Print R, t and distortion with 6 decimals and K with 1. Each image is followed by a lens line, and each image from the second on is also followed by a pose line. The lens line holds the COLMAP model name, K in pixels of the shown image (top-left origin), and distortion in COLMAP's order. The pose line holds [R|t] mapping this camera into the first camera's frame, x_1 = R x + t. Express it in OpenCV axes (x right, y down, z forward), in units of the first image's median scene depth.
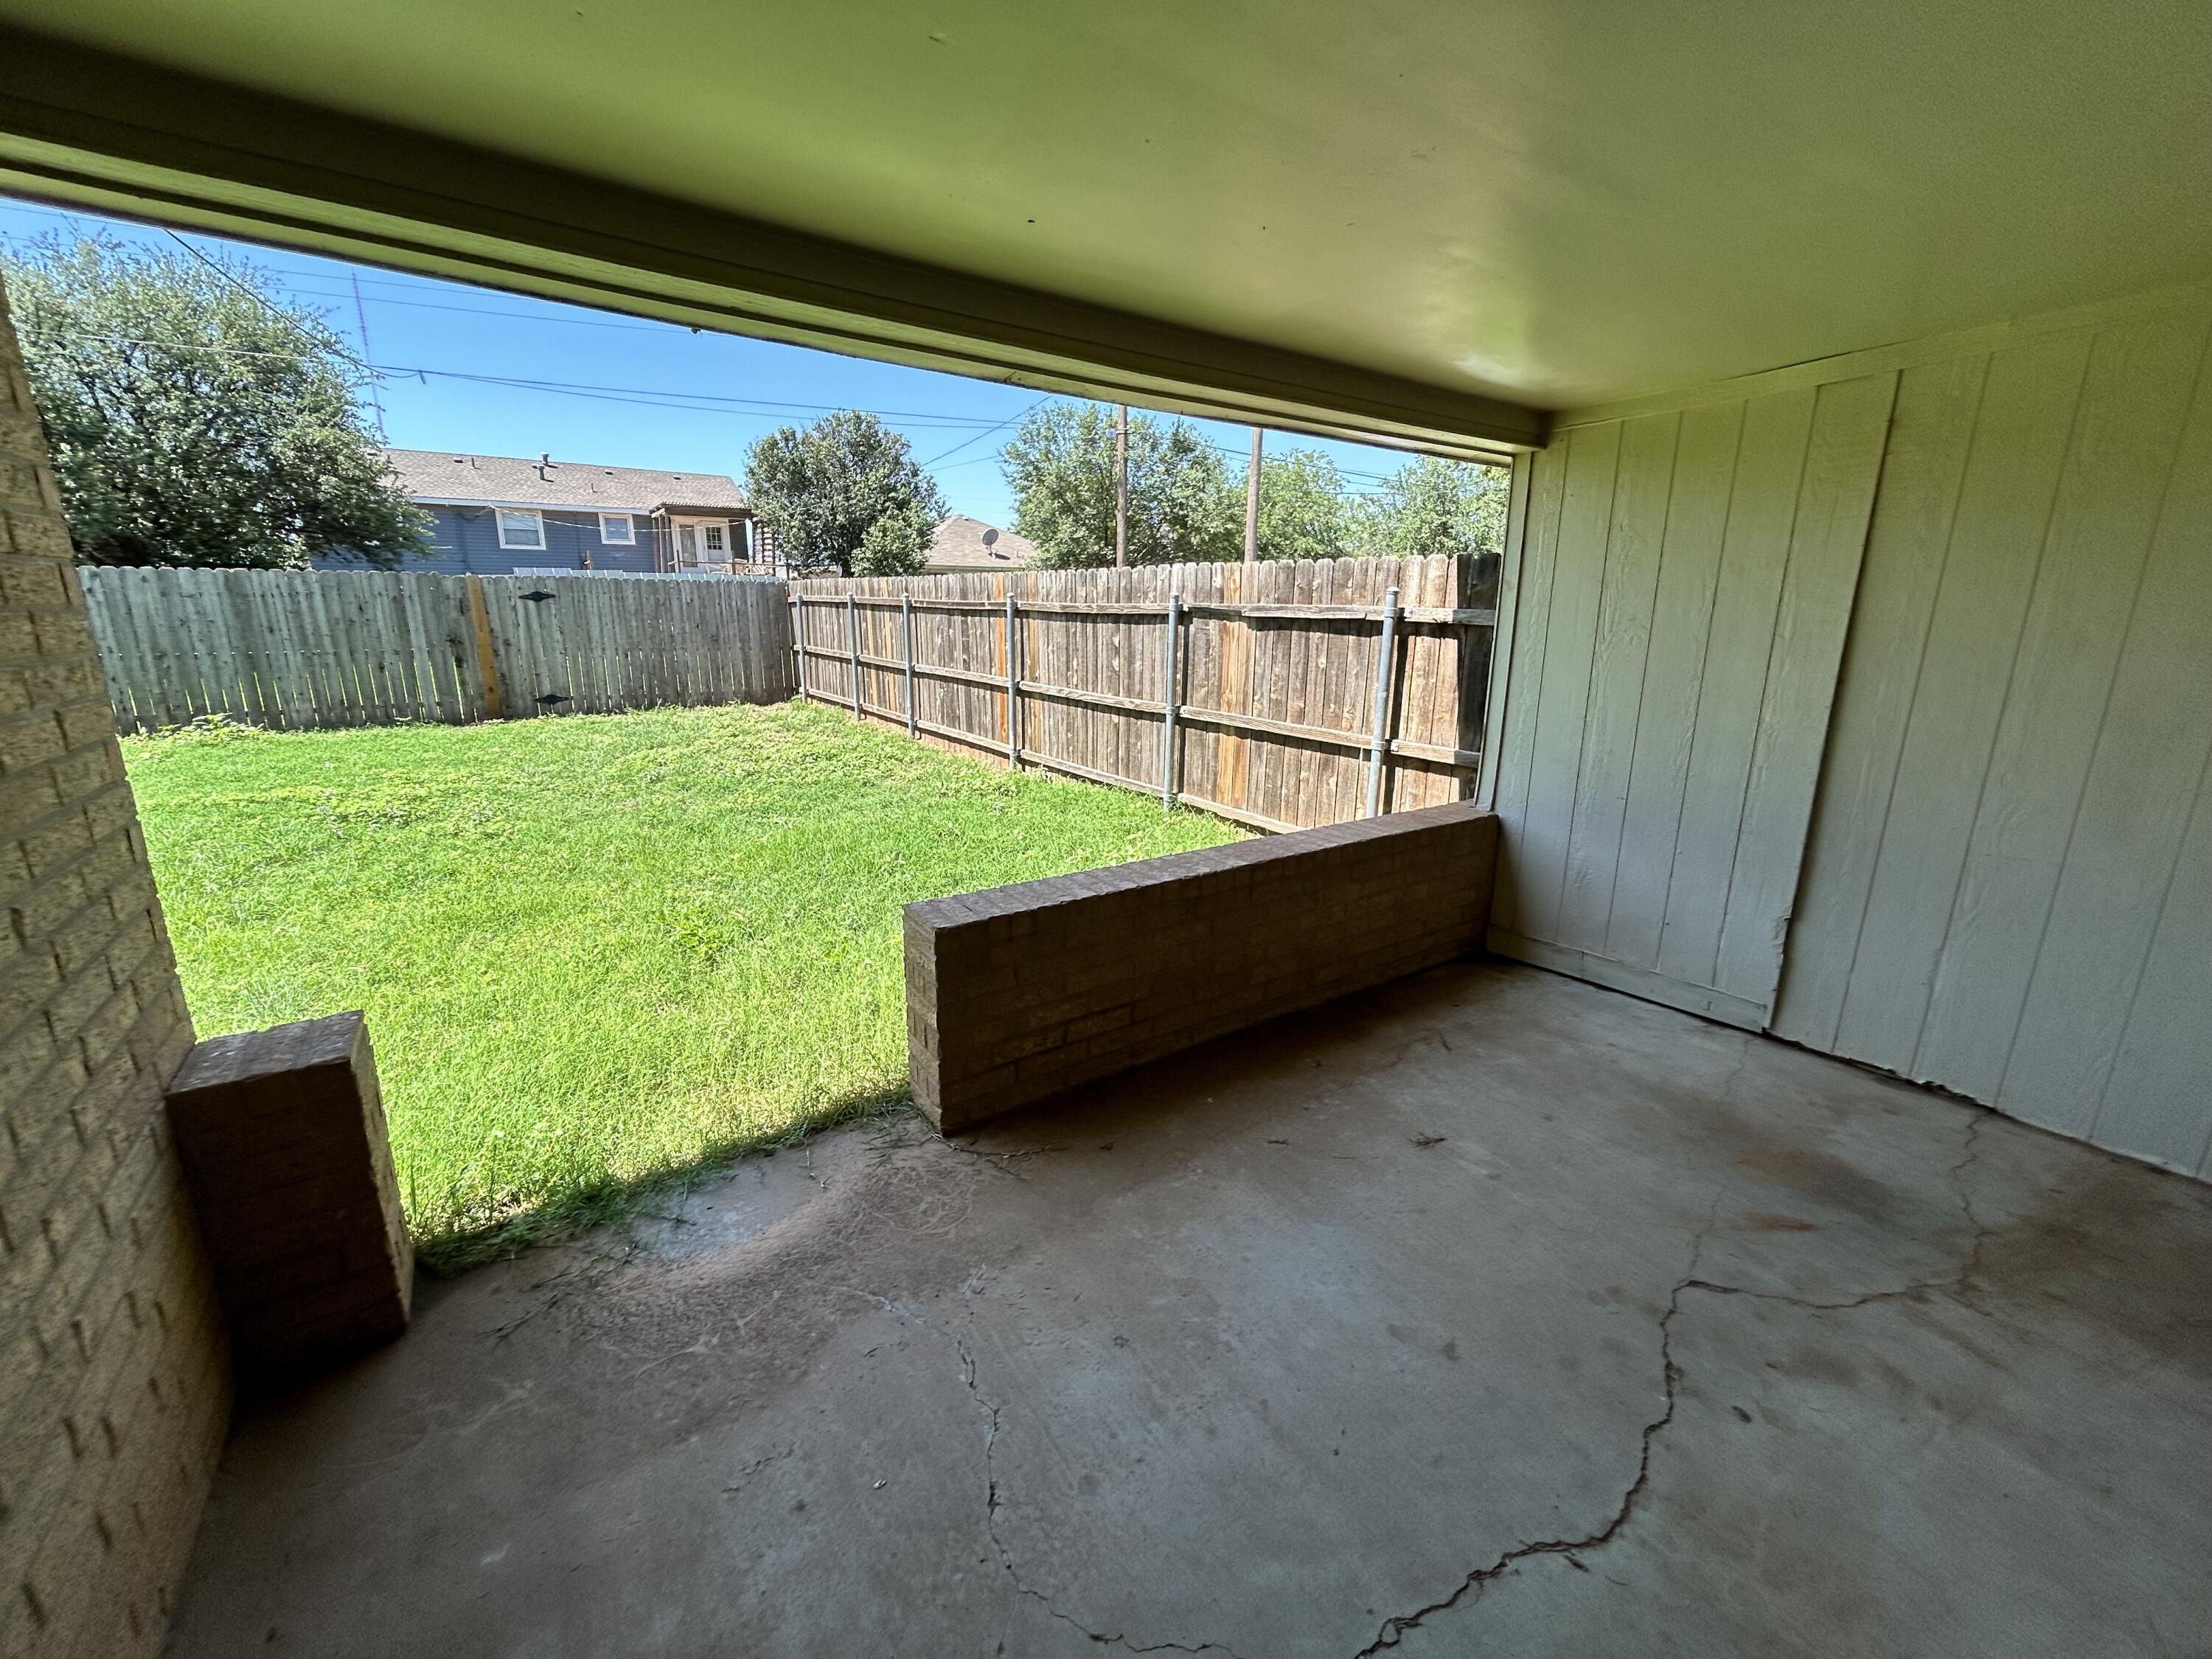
lens RADIAL K [[895.8, 0, 1103.5], [0, 895.8, 827.7], [0, 0, 1]] dist [-0.005992, 0.003019]
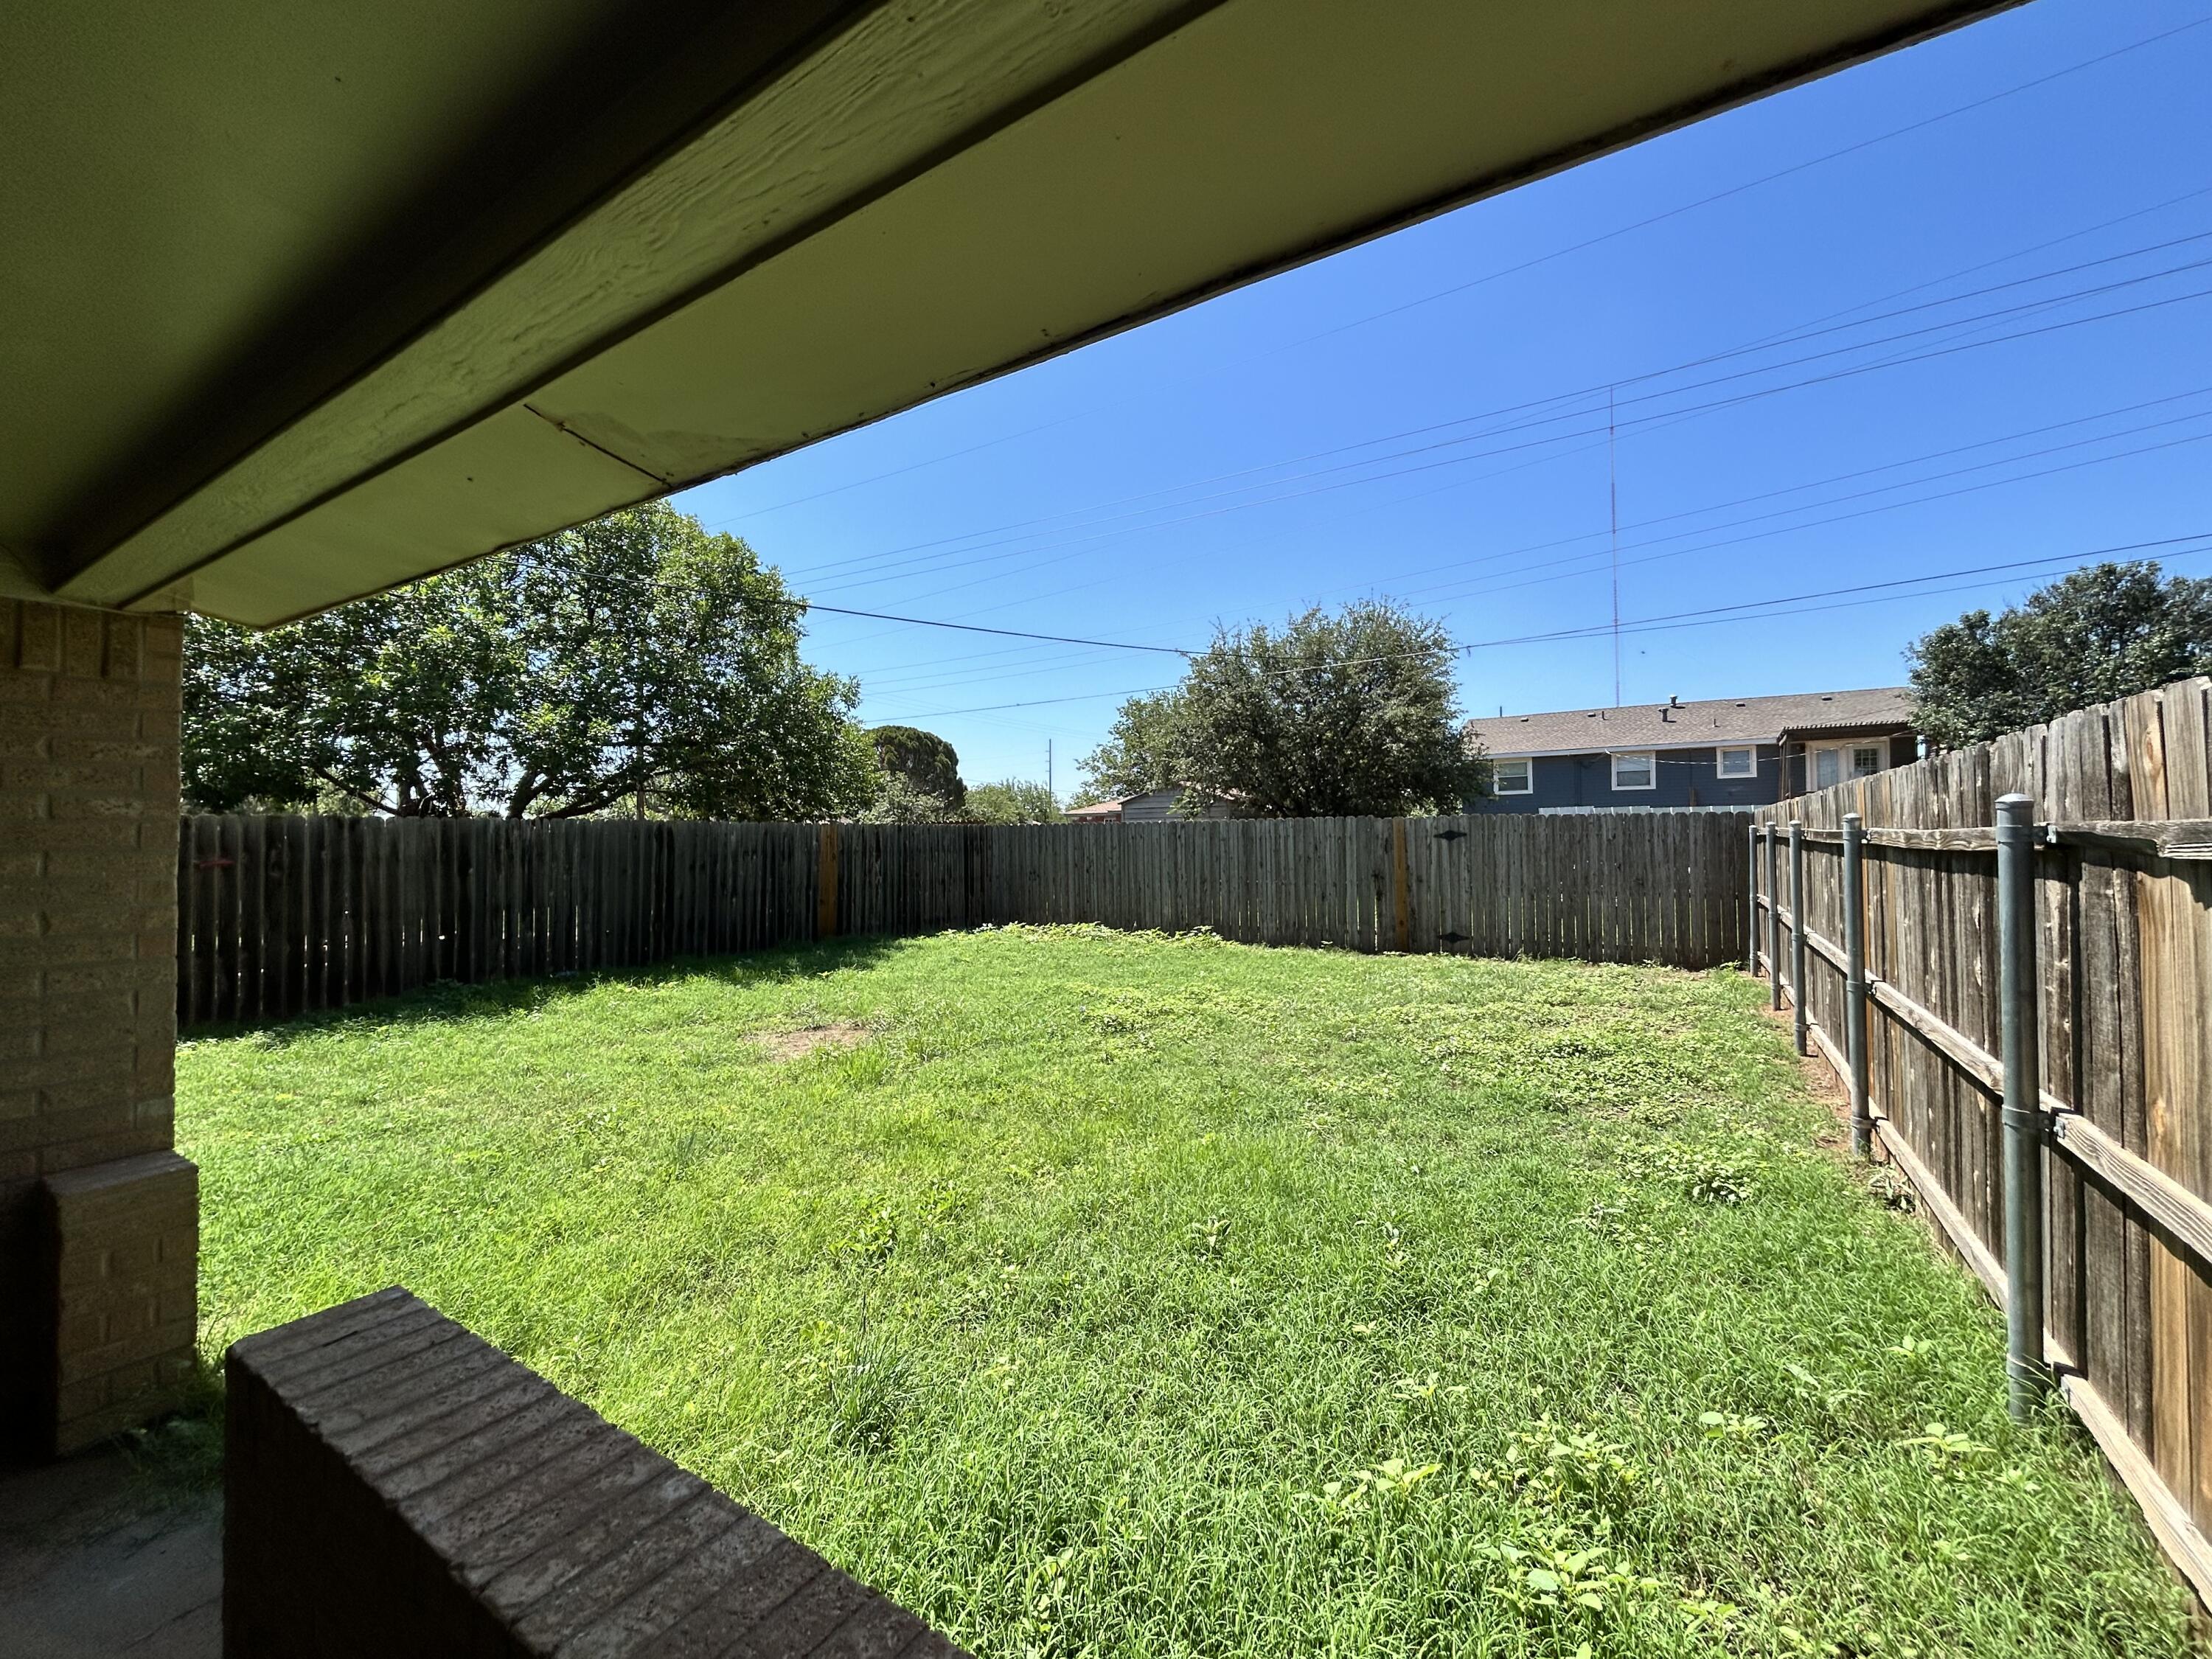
lens RADIAL K [[895.8, 0, 1107.1], [0, 895.8, 830.4], [0, 0, 1]] dist [-0.005992, 0.003019]
pose [[0.385160, -0.022673, -0.922571, 0.140009], [-0.214289, 0.970176, -0.113306, -0.065179], [0.897626, 0.241338, 0.368815, 0.272542]]
